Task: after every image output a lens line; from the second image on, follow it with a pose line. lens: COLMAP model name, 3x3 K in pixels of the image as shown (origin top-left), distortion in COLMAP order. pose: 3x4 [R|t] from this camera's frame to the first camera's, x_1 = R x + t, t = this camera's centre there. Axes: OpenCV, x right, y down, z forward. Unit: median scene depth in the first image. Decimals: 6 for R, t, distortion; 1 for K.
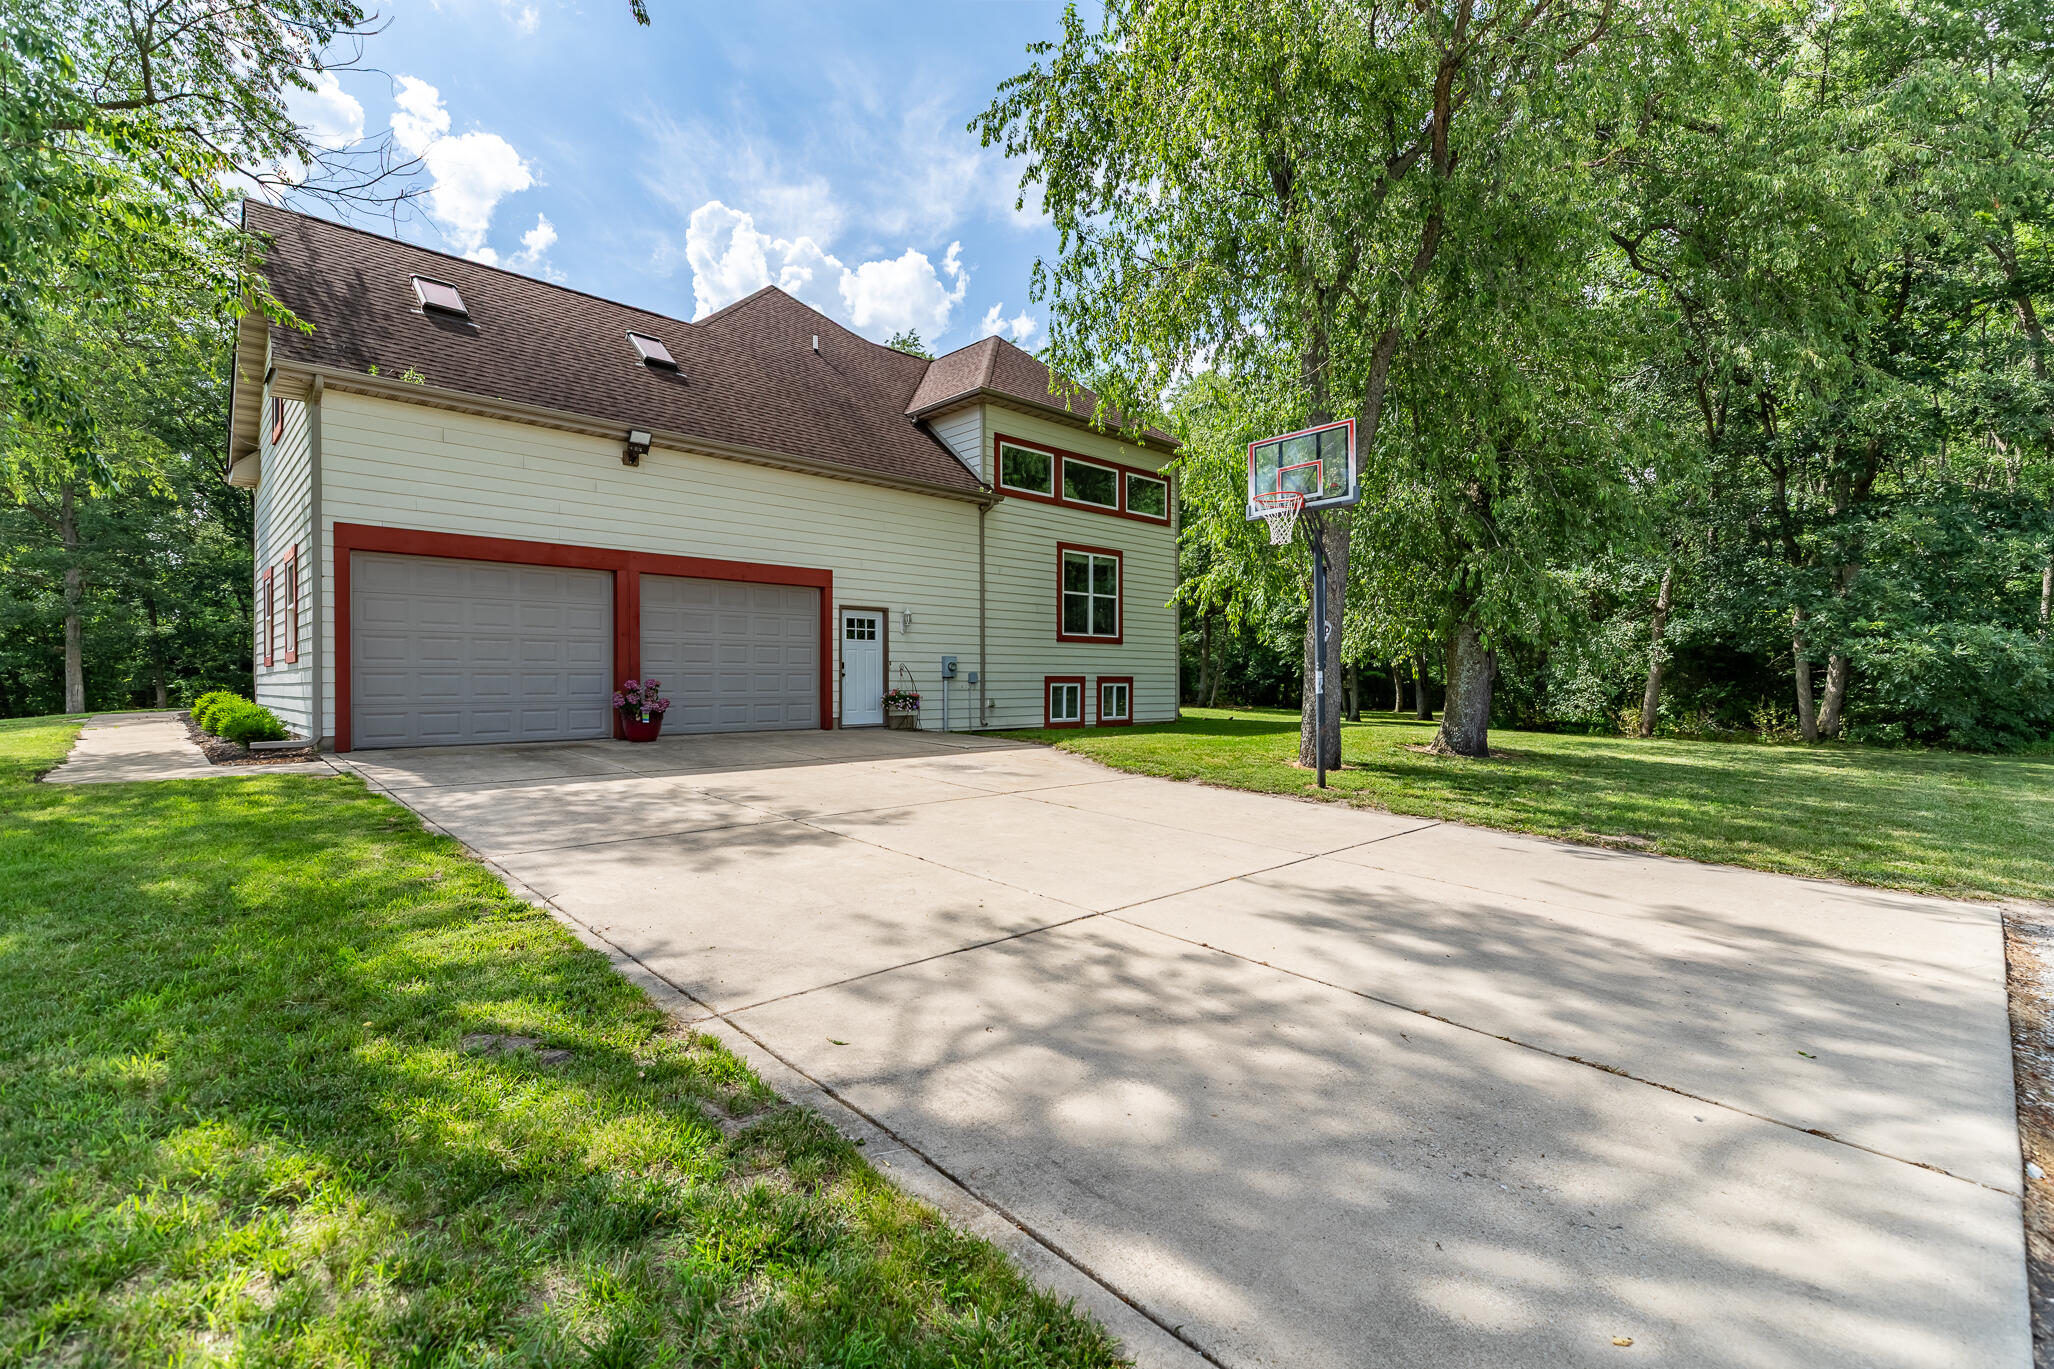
lens RADIAL K [[909.8, 0, 1027.0], [0, 909.8, 684.5], [0, 0, 1]] dist [0.001179, -0.000139]
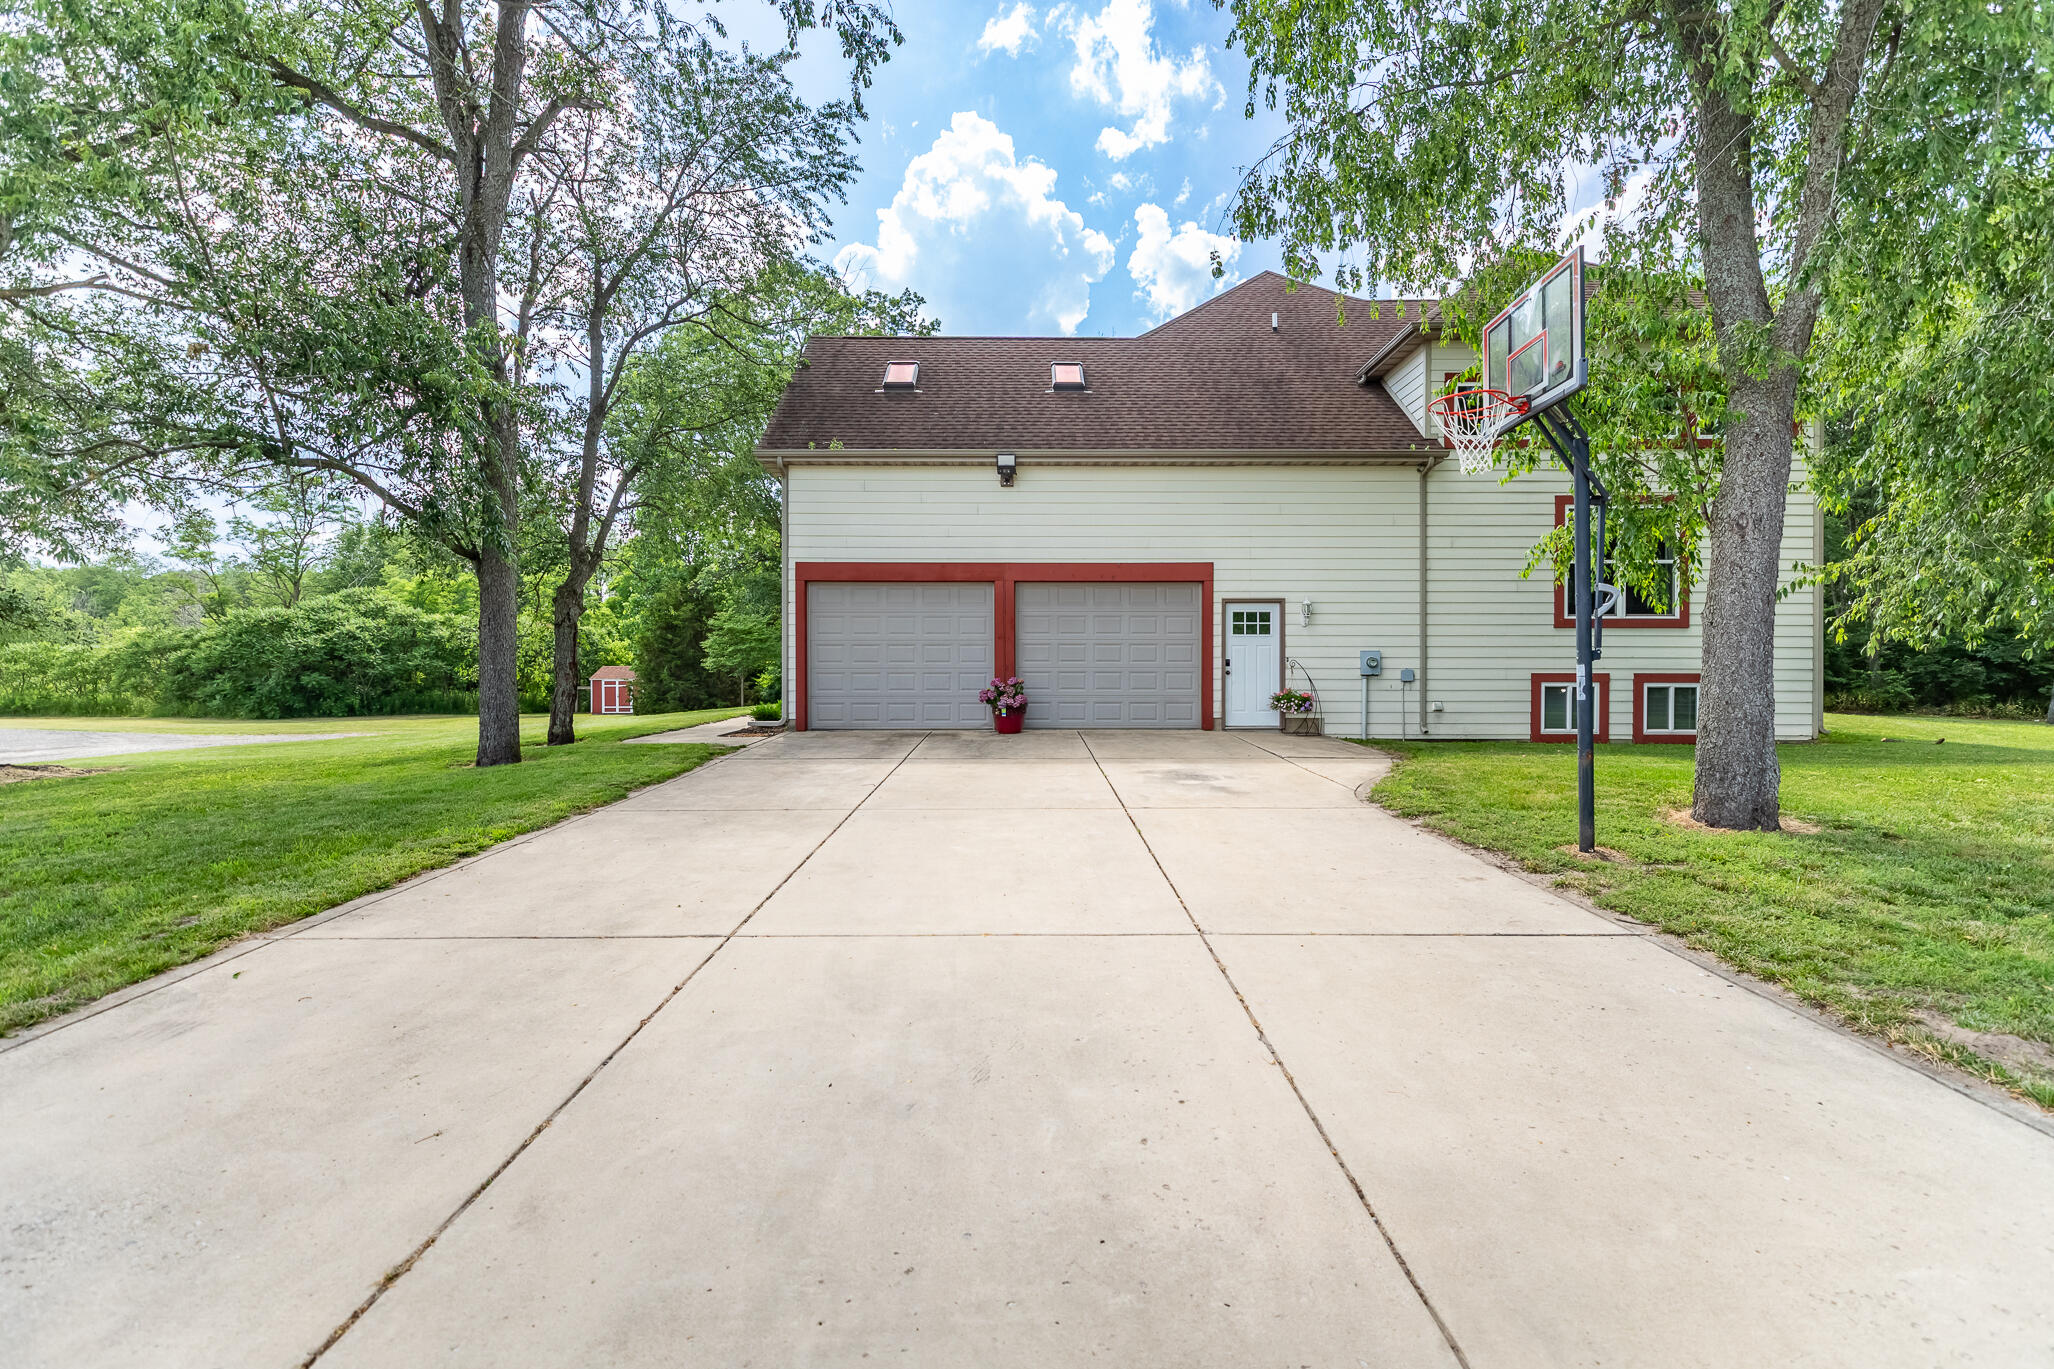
lens RADIAL K [[909.8, 0, 1027.0], [0, 909.8, 684.5], [0, 0, 1]] dist [0.001179, -0.000139]
pose [[0.717147, 0.006103, -0.696895, 0.295007], [-0.004161, 0.999981, 0.004475, -0.001674], [0.696909, -0.000310, 0.717159, 0.174868]]
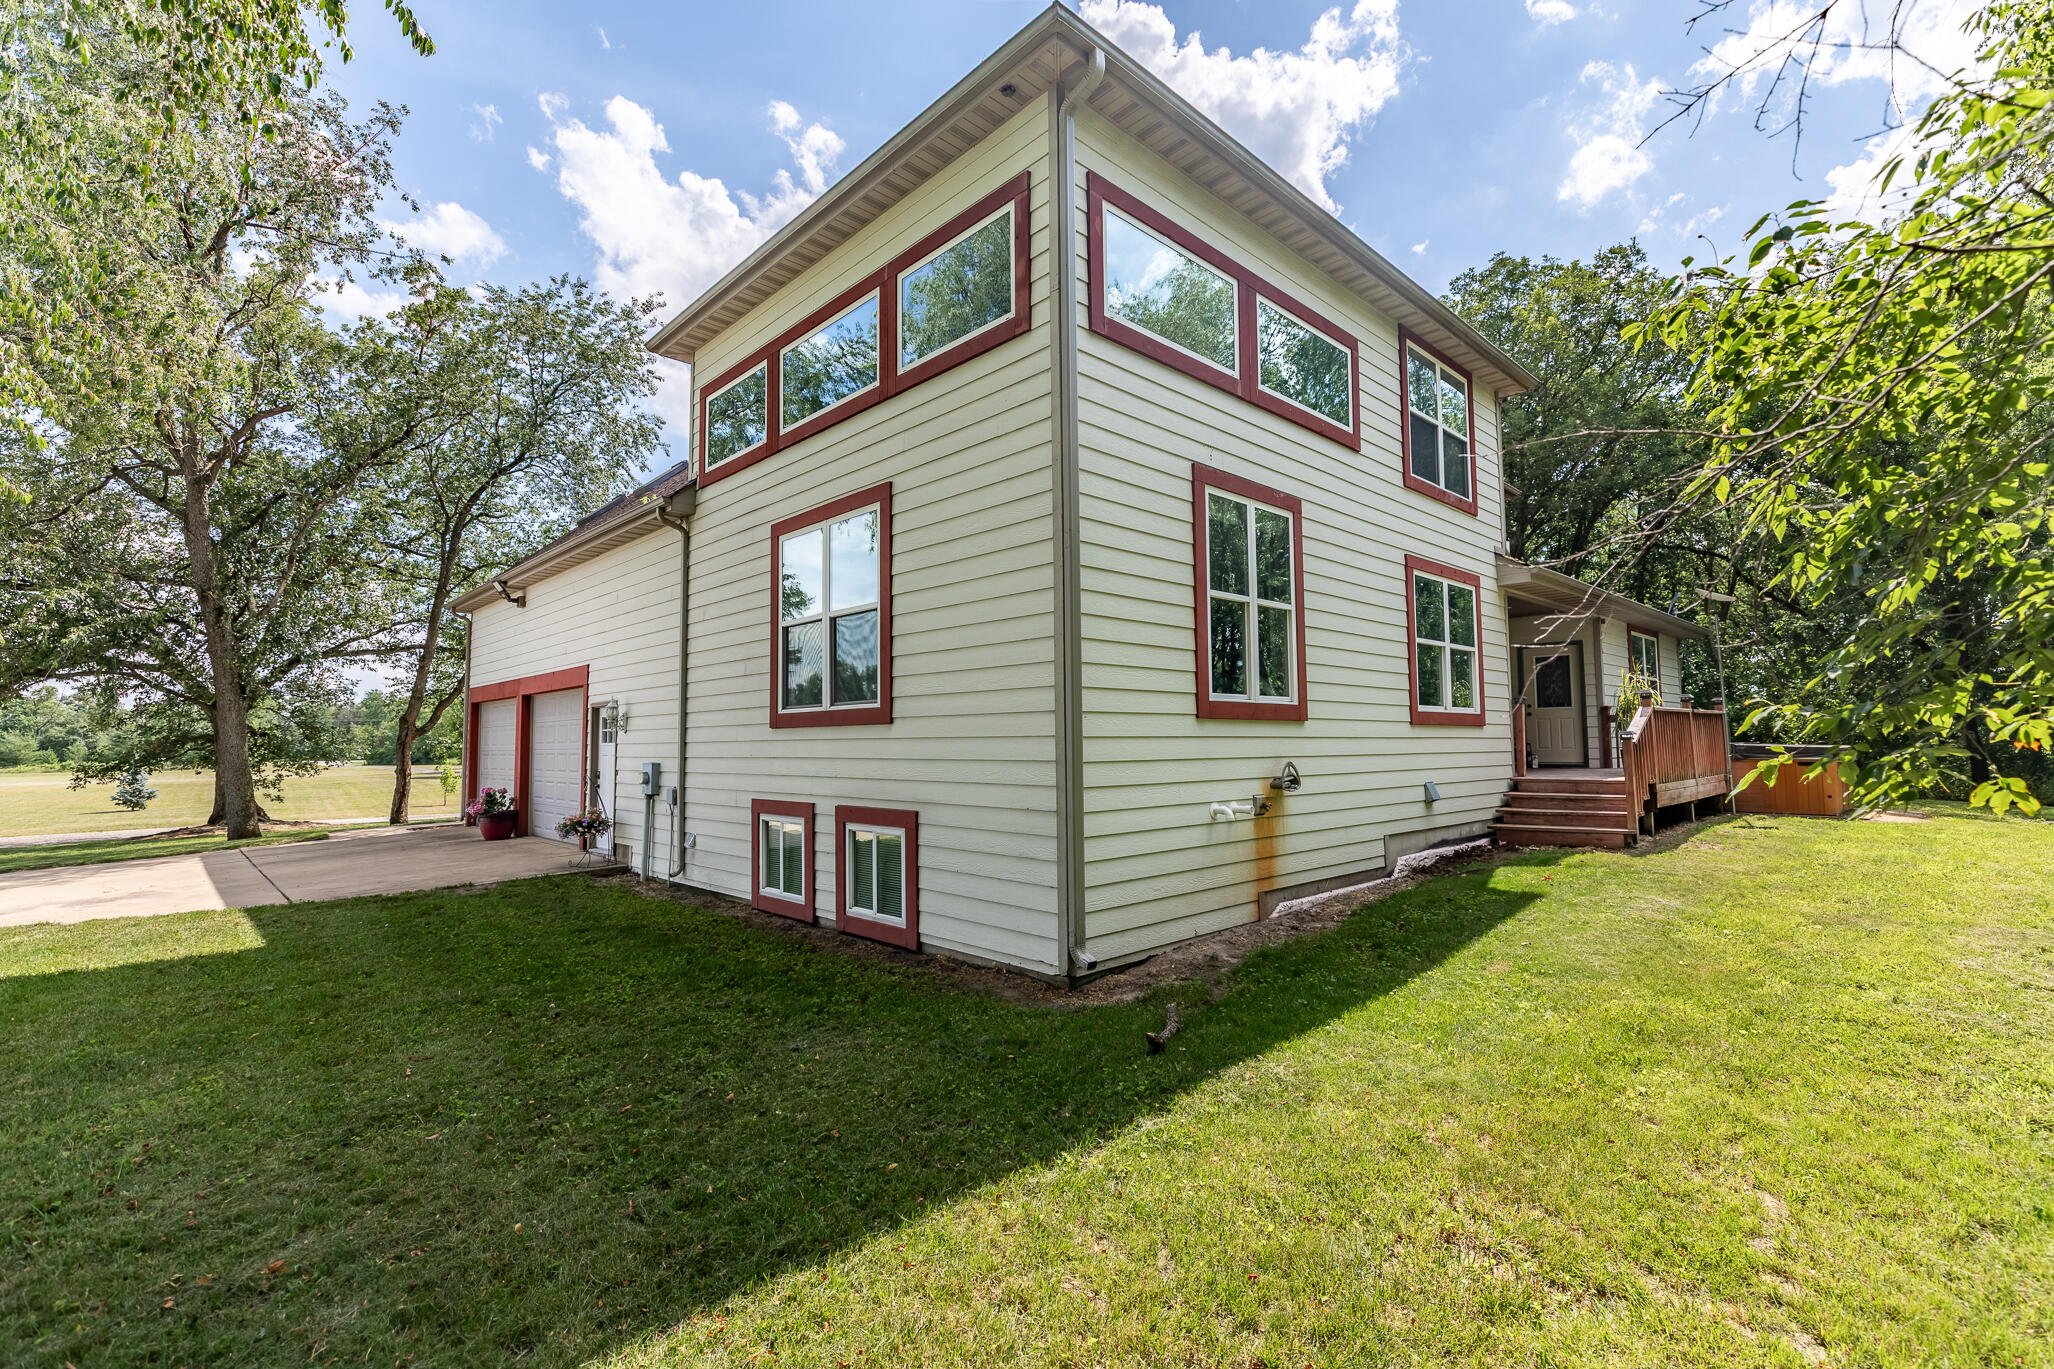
lens RADIAL K [[909.8, 0, 1027.0], [0, 909.8, 684.5], [0, 0, 1]] dist [0.001179, -0.000139]
pose [[-0.014306, -0.073736, -0.997175, 0.638972], [-0.020122, 0.997097, -0.073441, -0.046830], [0.999695, 0.019015, -0.015748, 1.366925]]
